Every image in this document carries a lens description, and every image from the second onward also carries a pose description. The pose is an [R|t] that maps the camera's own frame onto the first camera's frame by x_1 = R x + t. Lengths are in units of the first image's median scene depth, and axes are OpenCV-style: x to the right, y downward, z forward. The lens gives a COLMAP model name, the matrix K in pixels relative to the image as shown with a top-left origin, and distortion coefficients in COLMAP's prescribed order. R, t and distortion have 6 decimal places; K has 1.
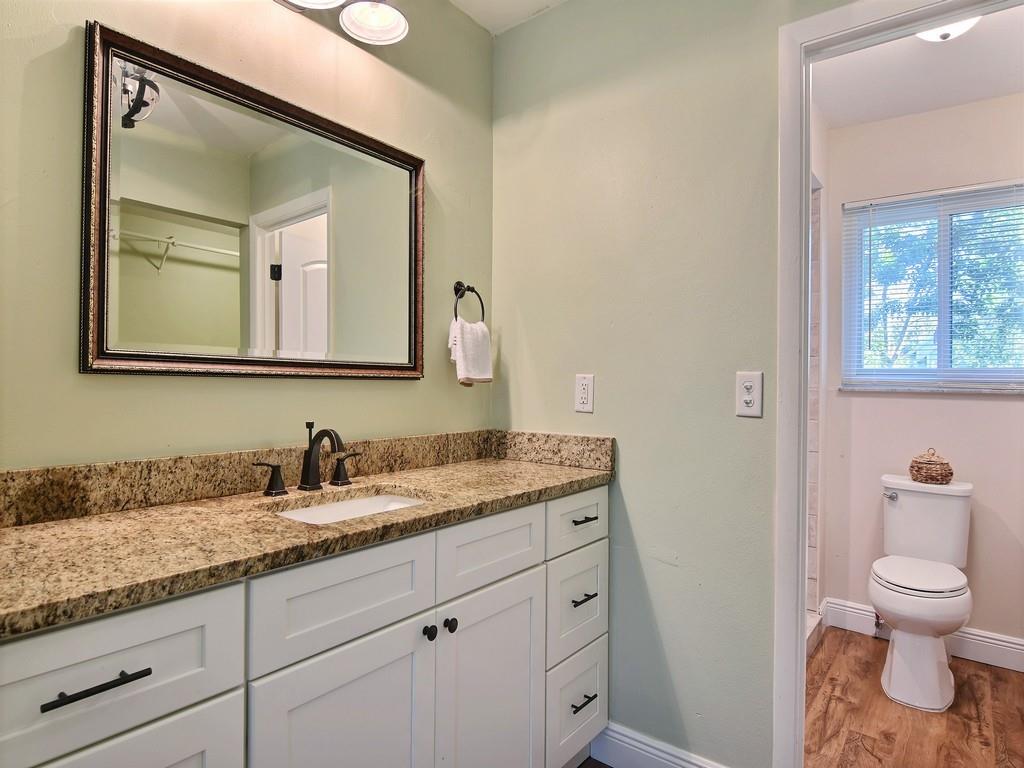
lens RADIAL K [[587.1, 0, 512.0], [0, 587.1, 384.0], [0, 0, 1]] dist [-0.002144, -0.000305]
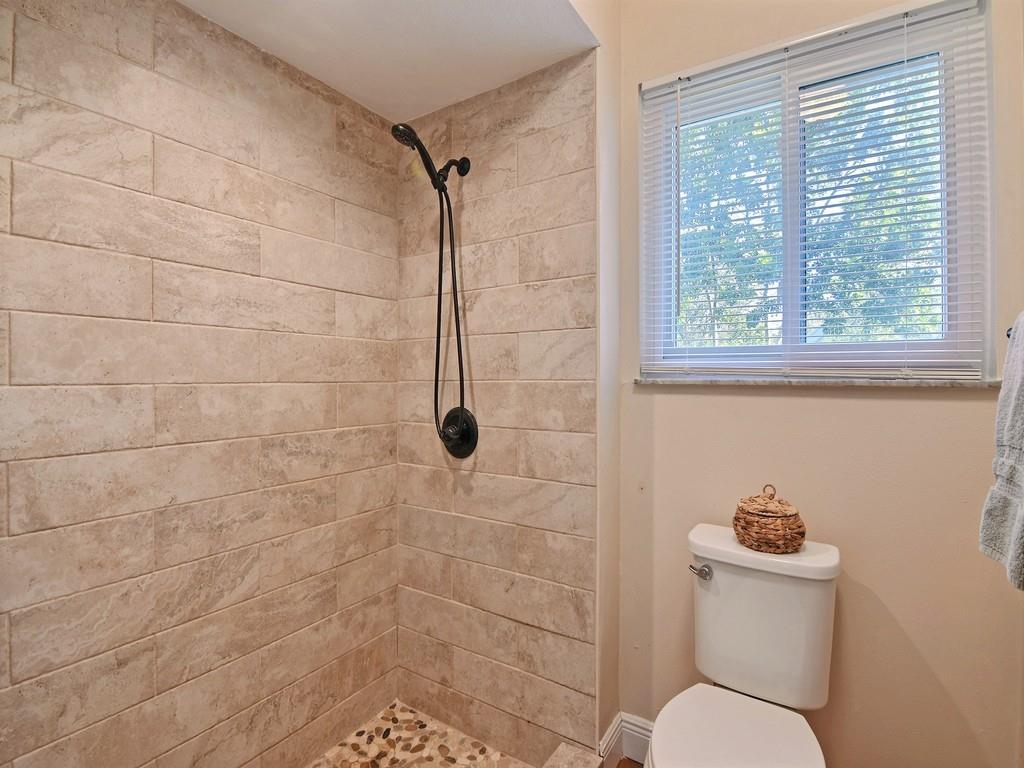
lens RADIAL K [[493.3, 0, 508.4], [0, 493.3, 382.5], [0, 0, 1]] dist [-0.007212, -0.000877]
pose [[0.997557, -0.010877, 0.069007, 0.414192], [0.010537, 0.999930, 0.005297, 0.006305], [-0.069059, -0.004557, 0.997602, 0.522340]]
